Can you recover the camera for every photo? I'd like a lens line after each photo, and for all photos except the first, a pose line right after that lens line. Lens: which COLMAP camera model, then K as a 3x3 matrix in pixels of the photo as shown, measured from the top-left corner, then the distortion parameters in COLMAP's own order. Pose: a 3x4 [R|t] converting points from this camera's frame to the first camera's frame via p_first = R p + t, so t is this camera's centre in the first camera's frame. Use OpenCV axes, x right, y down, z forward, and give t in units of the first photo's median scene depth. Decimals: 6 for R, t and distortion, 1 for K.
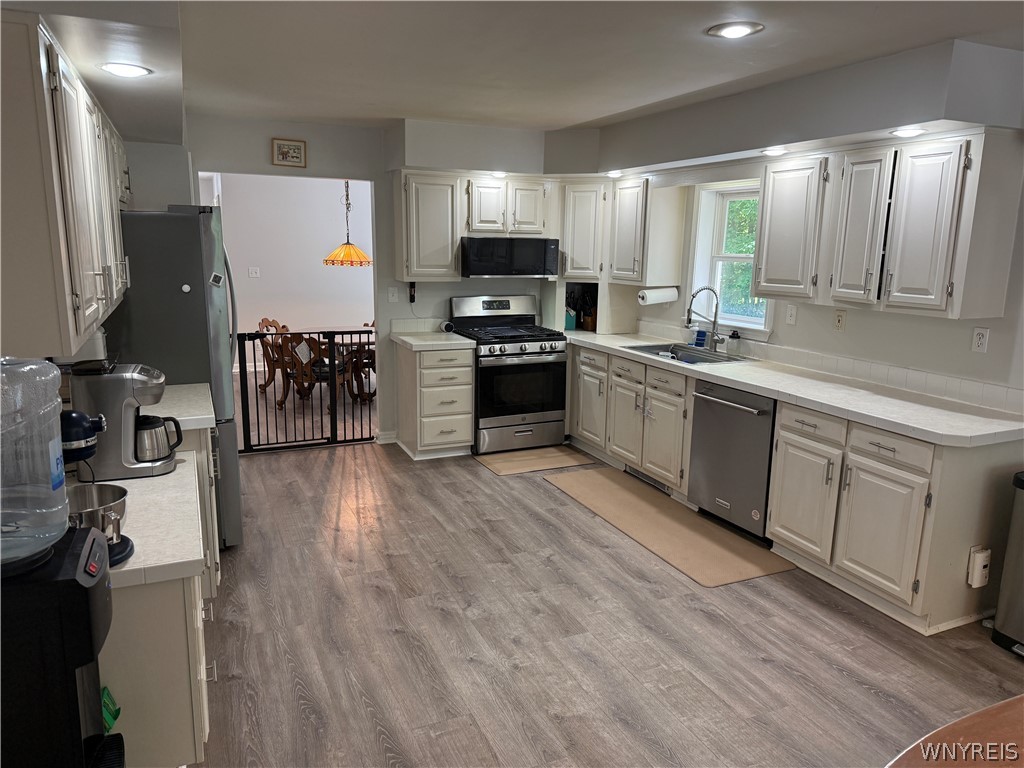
lens RADIAL K [[707.9, 0, 508.1], [0, 707.9, 381.7], [0, 0, 1]] dist [0.159452, -0.286027]
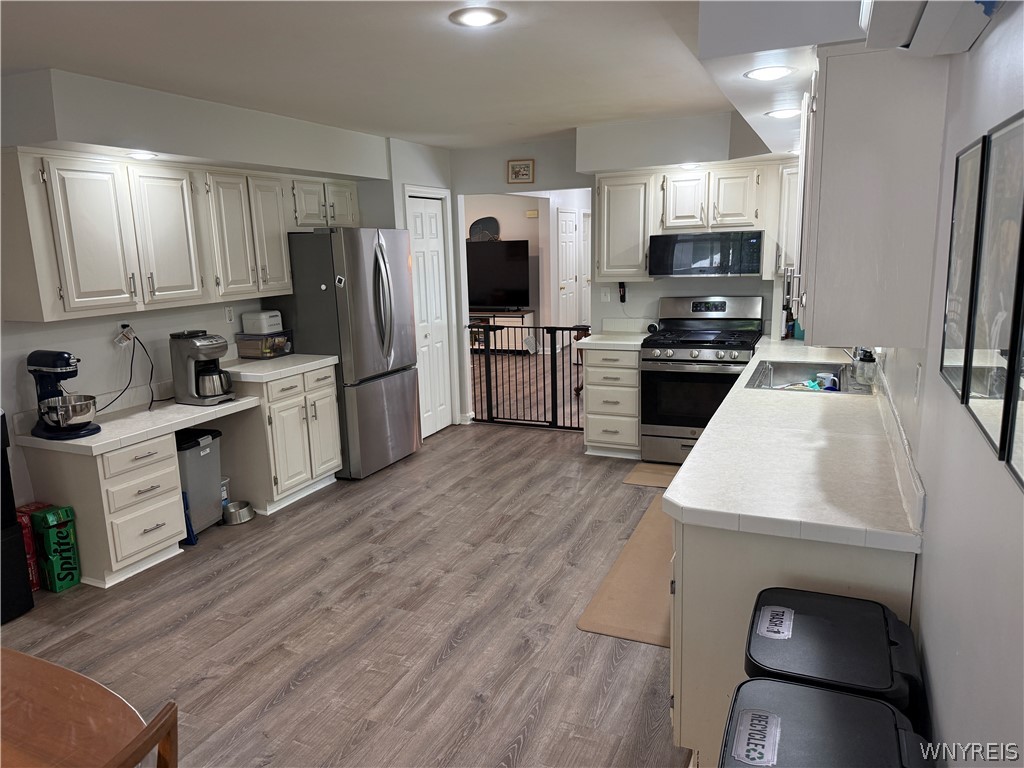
lens RADIAL K [[707.9, 0, 508.1], [0, 707.9, 381.7], [0, 0, 1]] dist [0.159452, -0.286027]
pose [[0.671938, 0.107323, -0.732790, 0.645339], [-0.104537, 0.993282, 0.049618, -0.040400], [0.733192, 0.043263, 0.678644, 0.246813]]
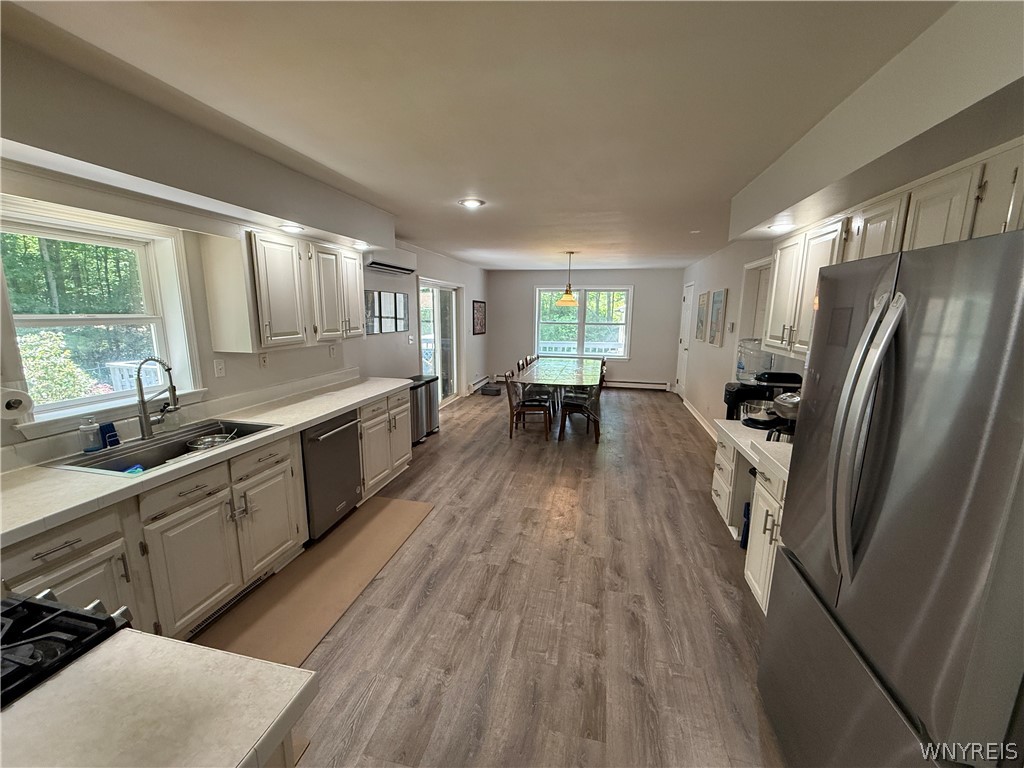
lens RADIAL K [[406.6, 0, 512.0], [0, 406.6, 384.0], [0, 0, 1]] dist [0.000719, -0.000037]
pose [[-0.805343, -0.130975, 0.578159, -0.307444], [0.092166, 0.935764, 0.340369, -0.231120], [-0.585600, 0.327400, -0.741540, 1.171283]]
